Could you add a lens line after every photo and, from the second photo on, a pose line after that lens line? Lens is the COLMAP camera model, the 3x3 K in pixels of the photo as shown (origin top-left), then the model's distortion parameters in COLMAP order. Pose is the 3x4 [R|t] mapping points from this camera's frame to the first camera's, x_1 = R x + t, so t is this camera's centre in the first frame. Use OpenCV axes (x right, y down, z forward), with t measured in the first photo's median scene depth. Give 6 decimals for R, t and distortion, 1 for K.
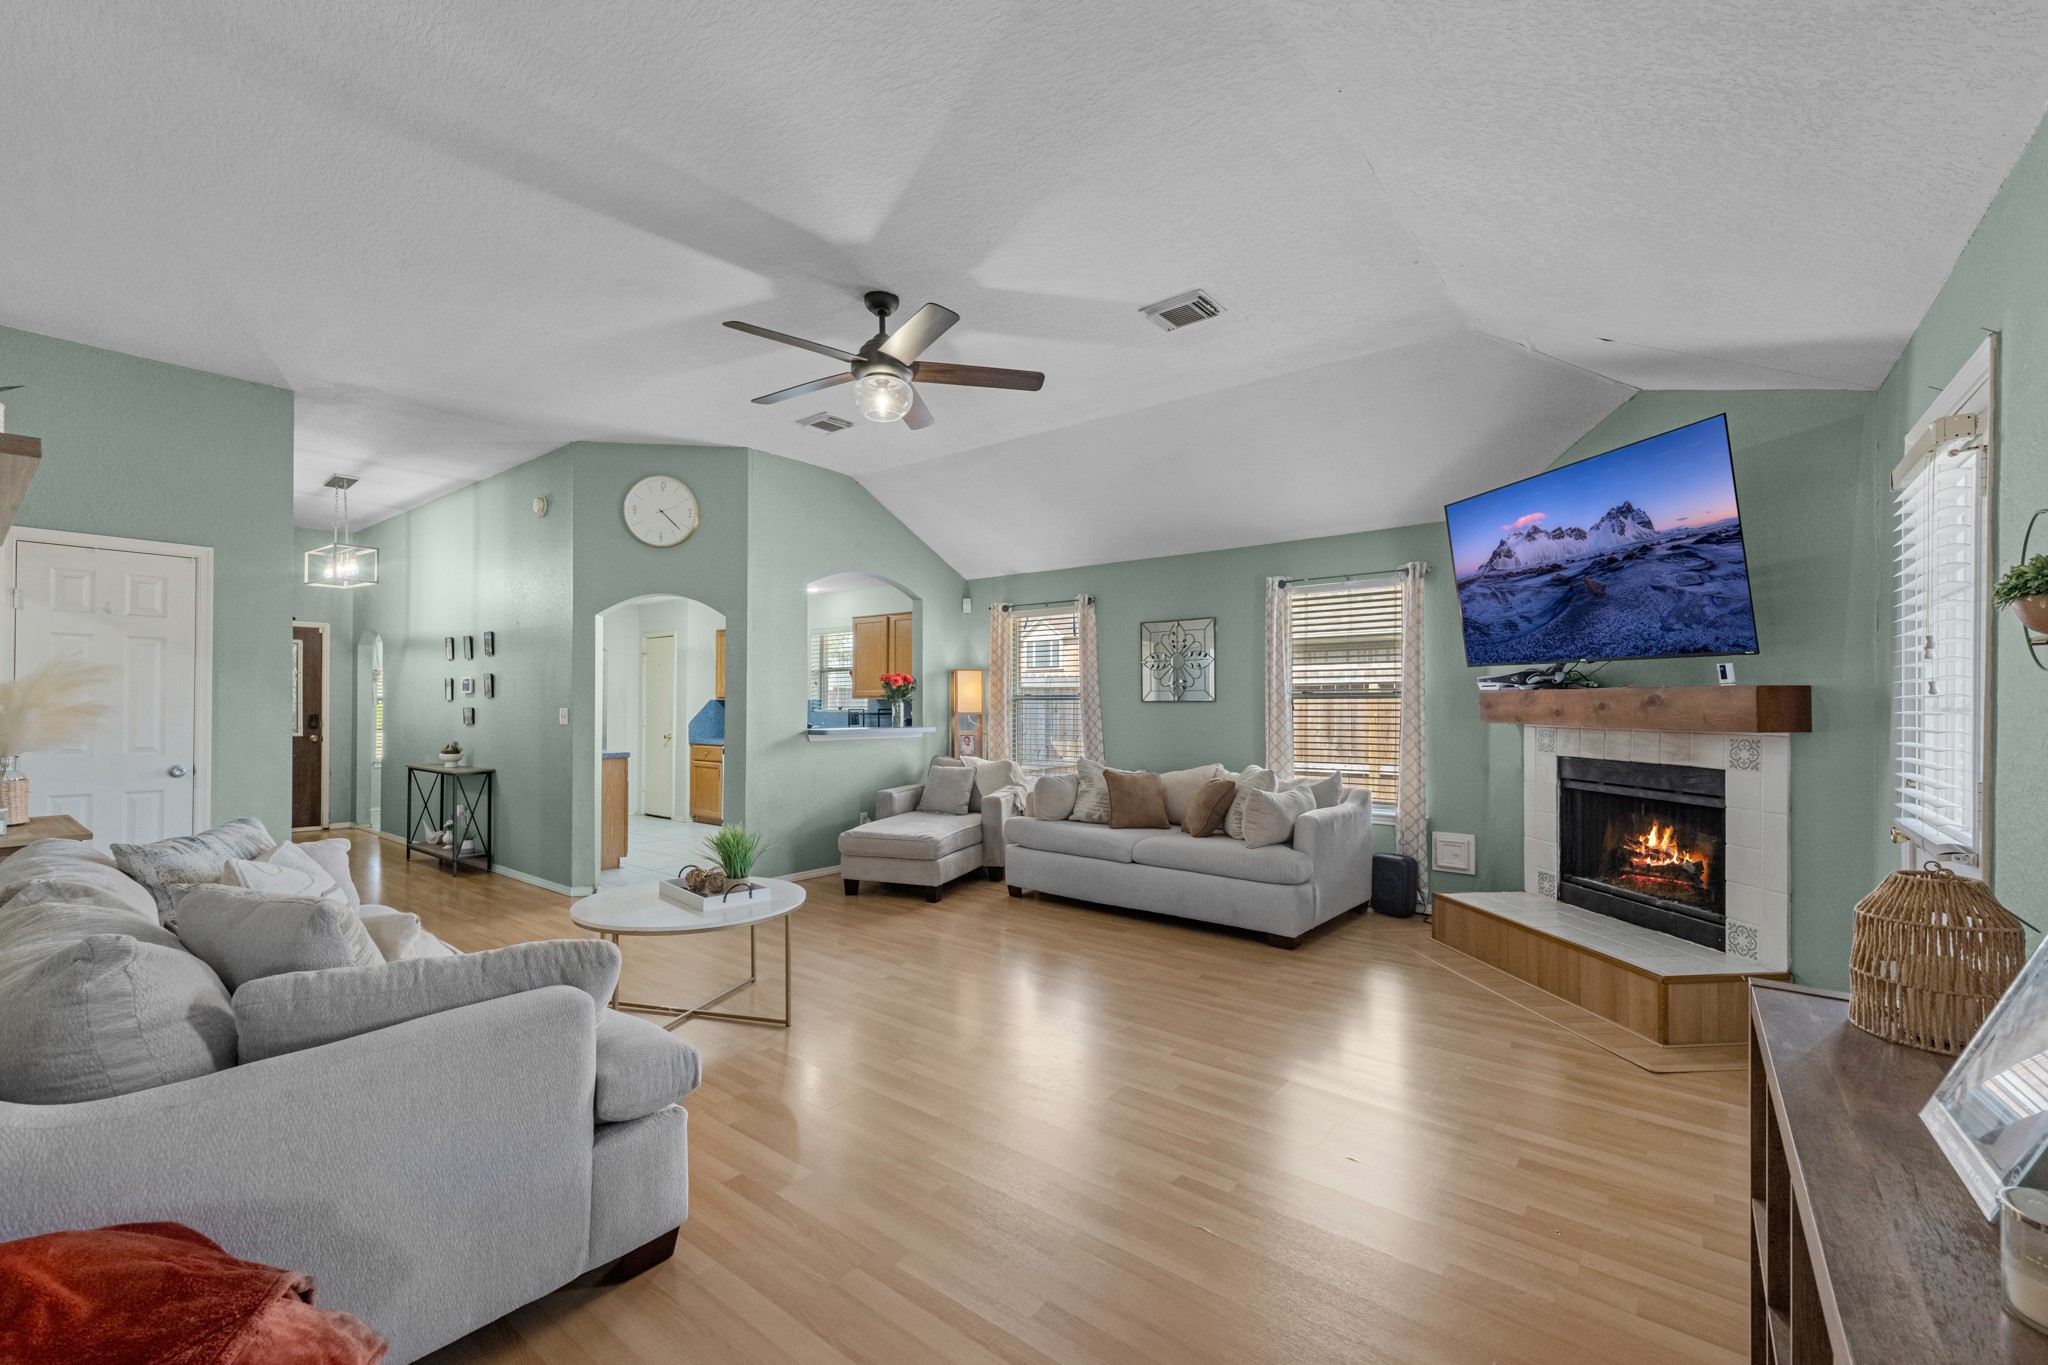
lens RADIAL K [[819.3, 0, 1016.2], [0, 819.3, 699.7], [0, 0, 1]] dist [0.002811, 0.000508]
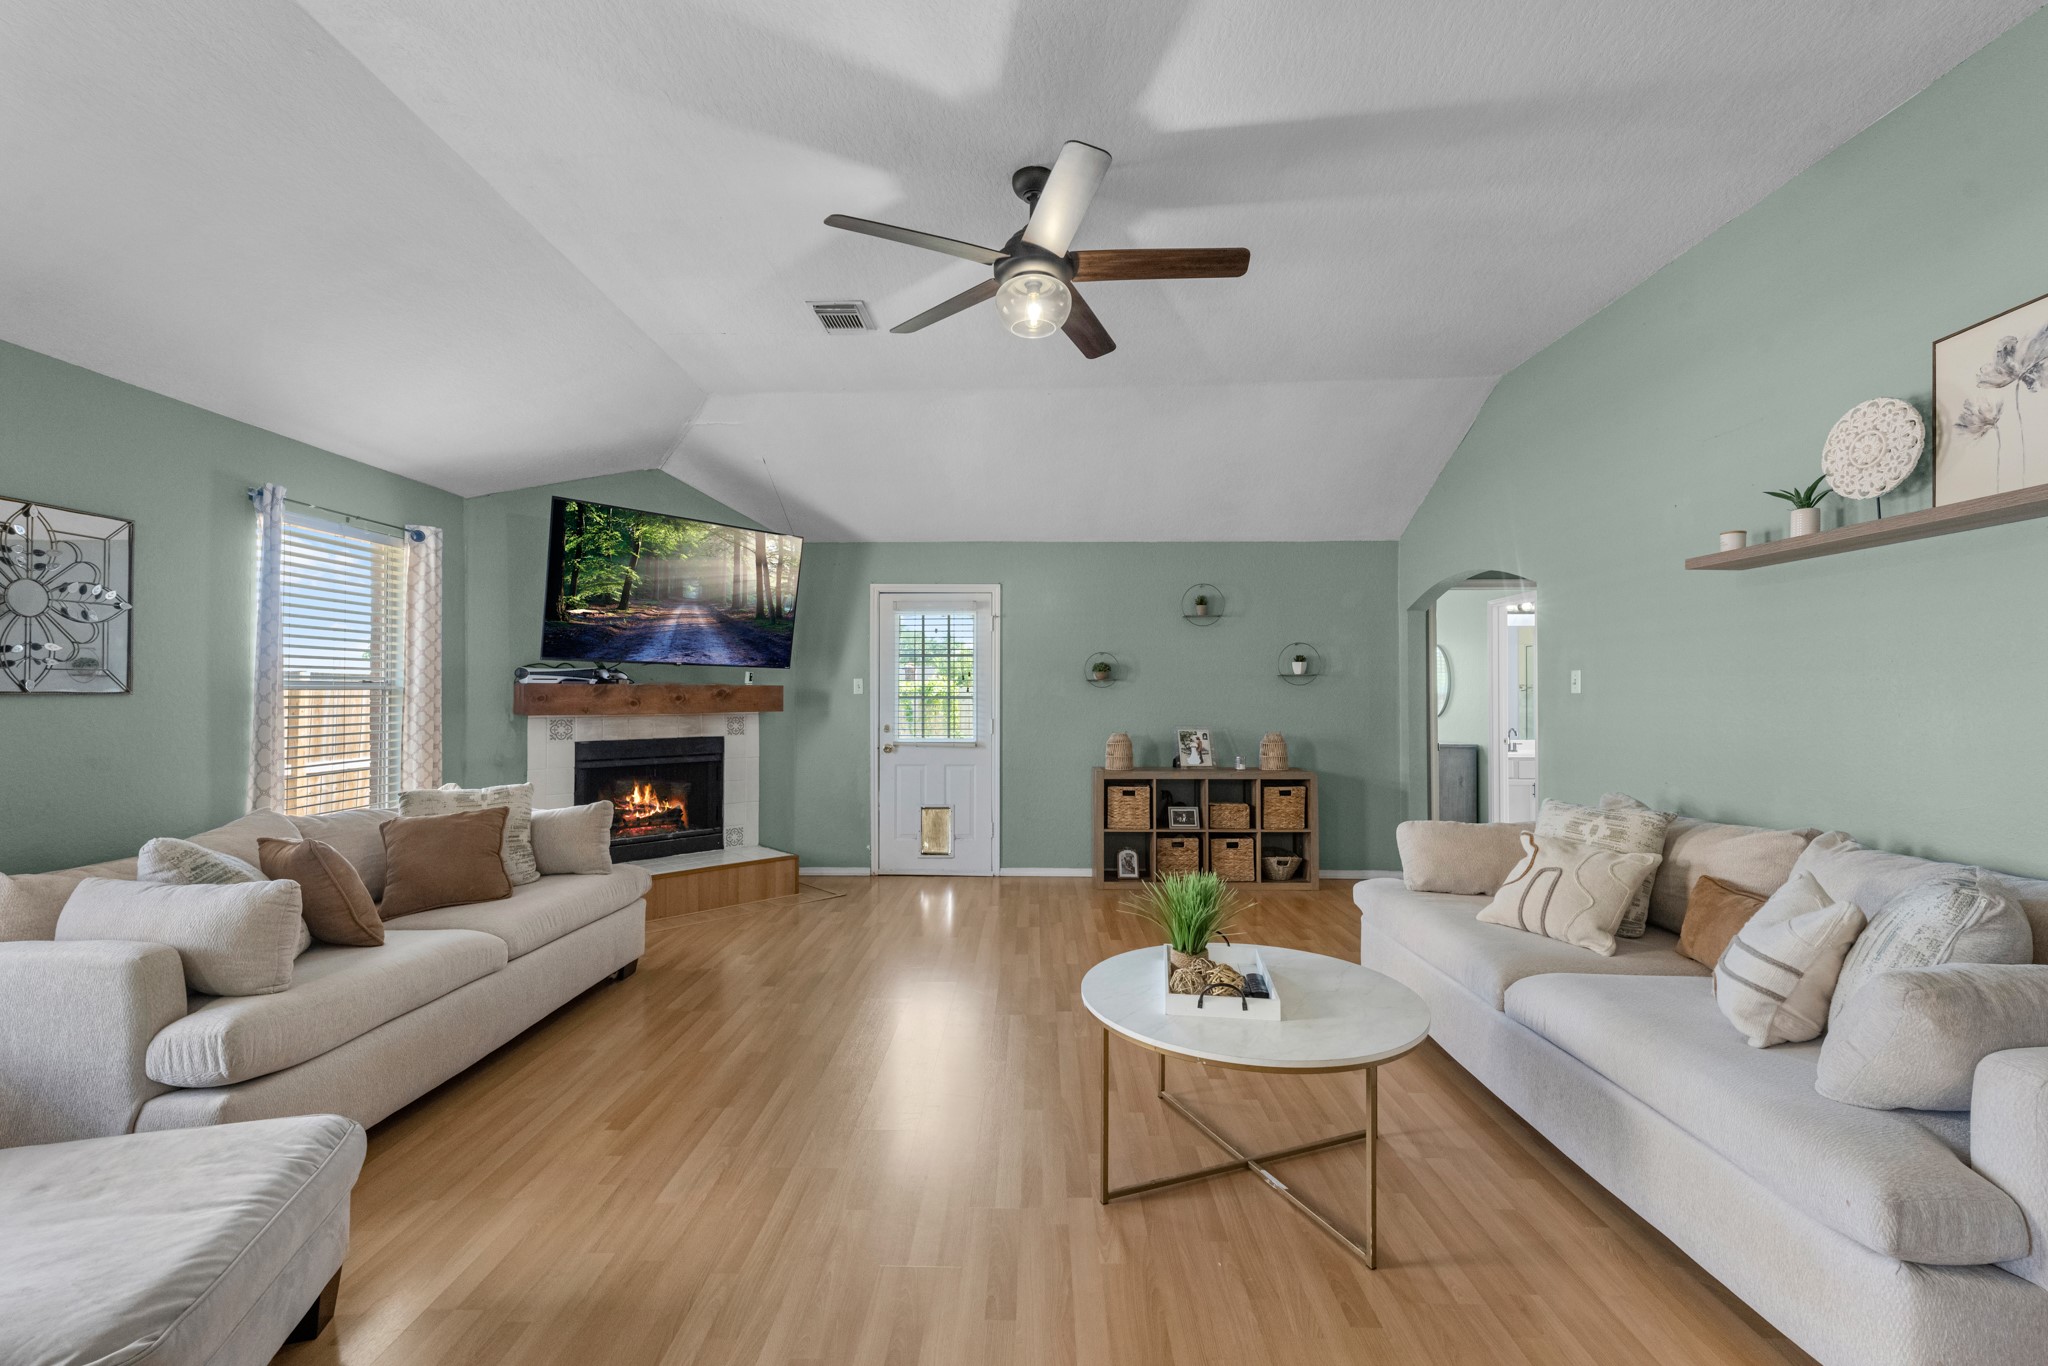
lens RADIAL K [[819.3, 0, 1032.8], [0, 819.3, 688.7], [0, 0, 1]] dist [0.002811, 0.000508]
pose [[-0.592538, 0.012006, 0.805453, -0.771061], [0.003888, 0.999920, -0.012044, 0.012619], [-0.805533, -0.004004, -0.592537, 1.428747]]
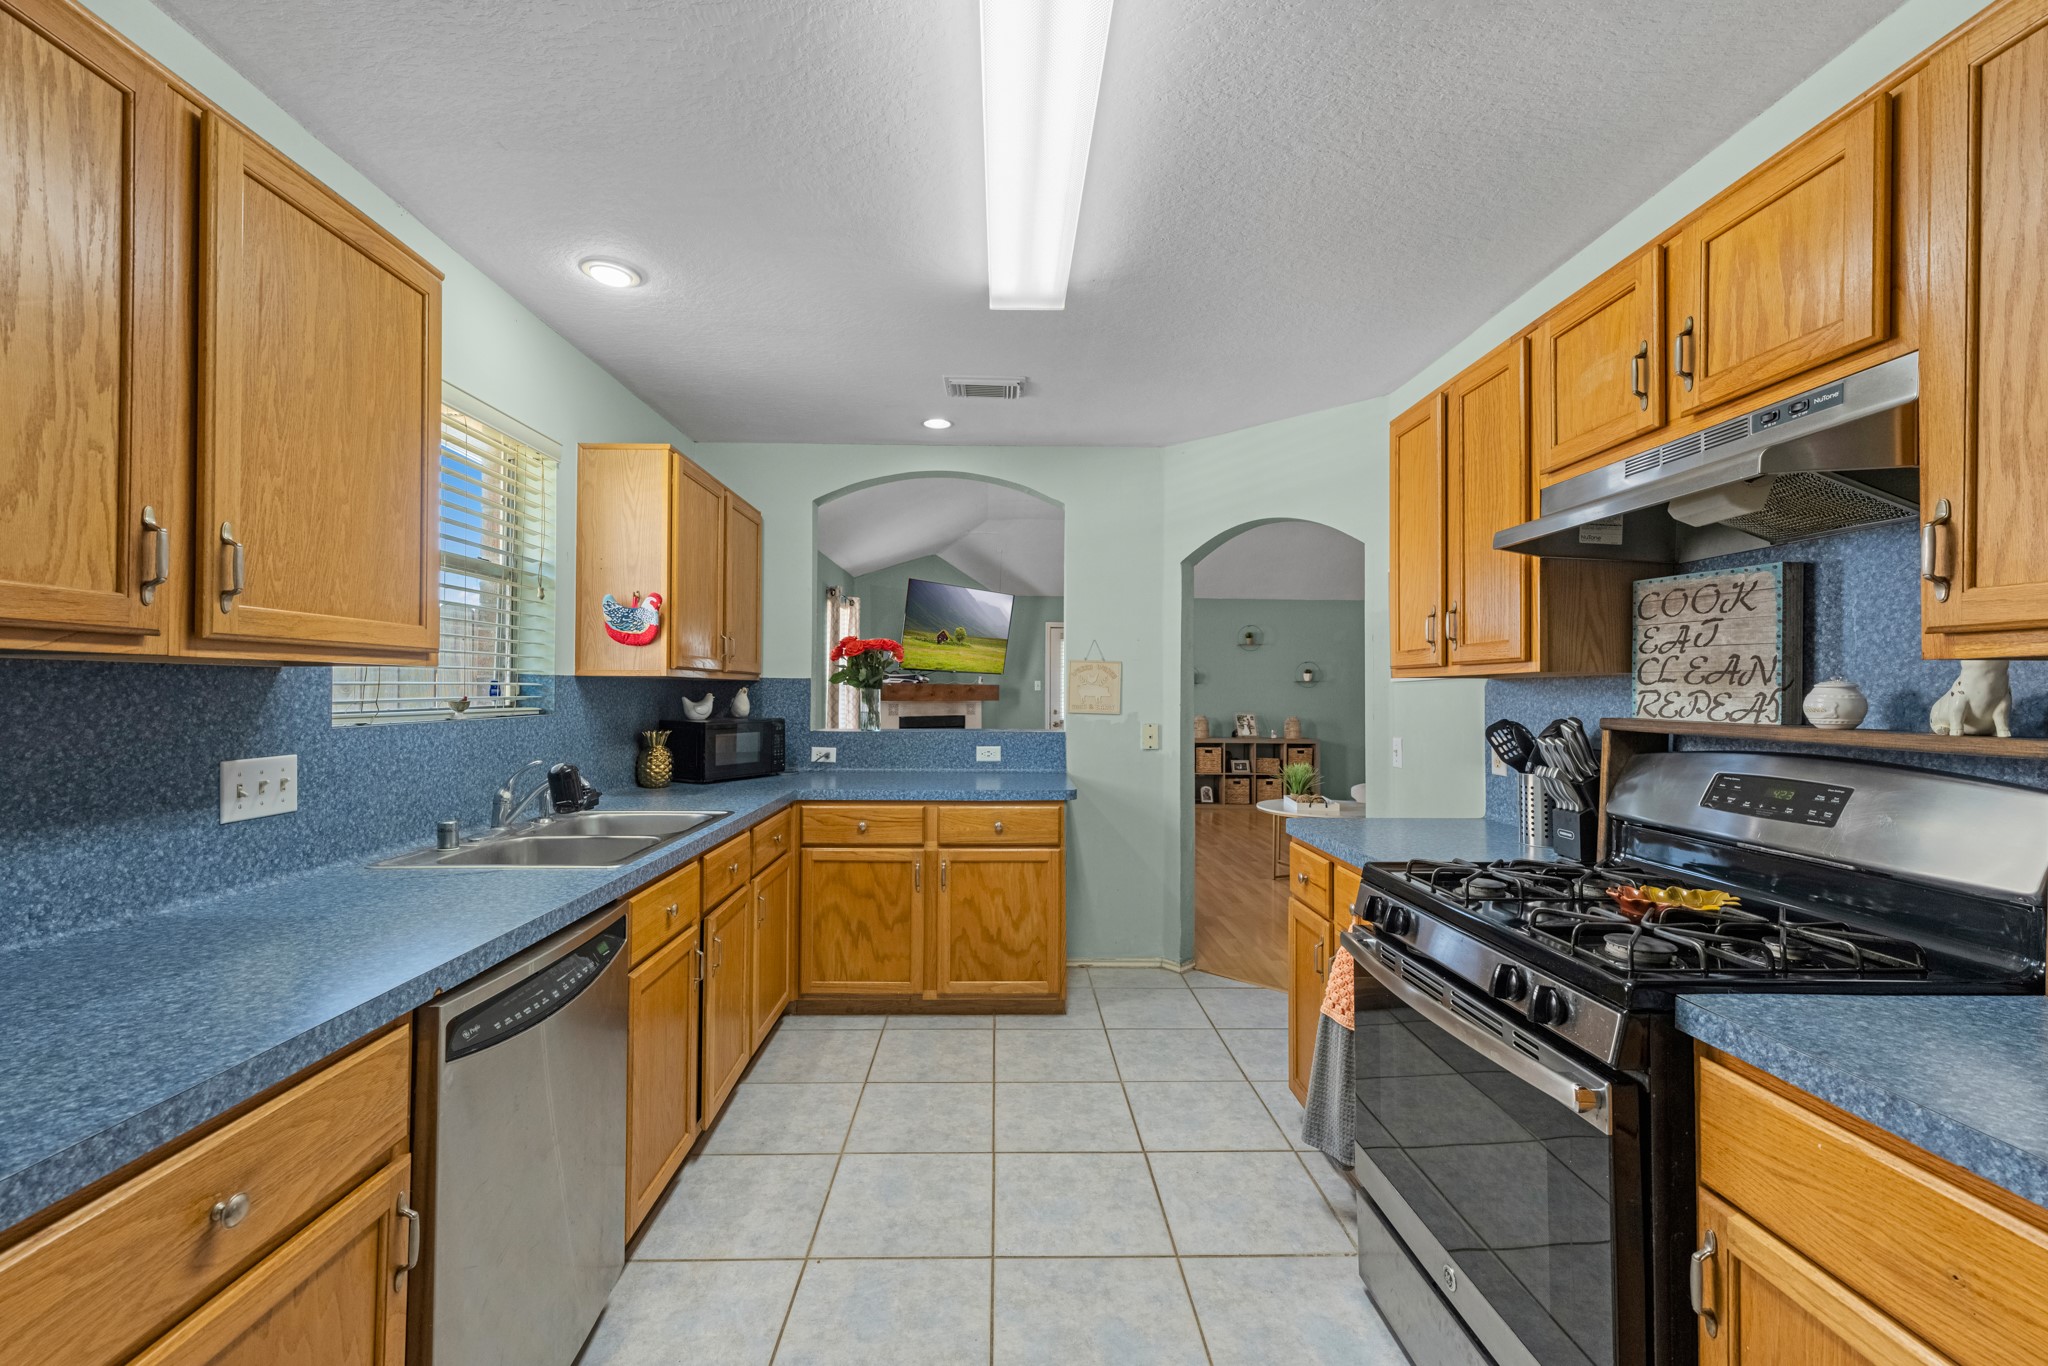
lens RADIAL K [[819.3, 0, 1017.5], [0, 819.3, 685.9], [0, 0, 1]] dist [0.002811, 0.000508]
pose [[-0.634848, 0.001966, 0.772635, -1.238644], [-0.005985, 0.999954, -0.007462, 0.008503], [-0.772614, -0.009362, -0.634807, 2.462441]]
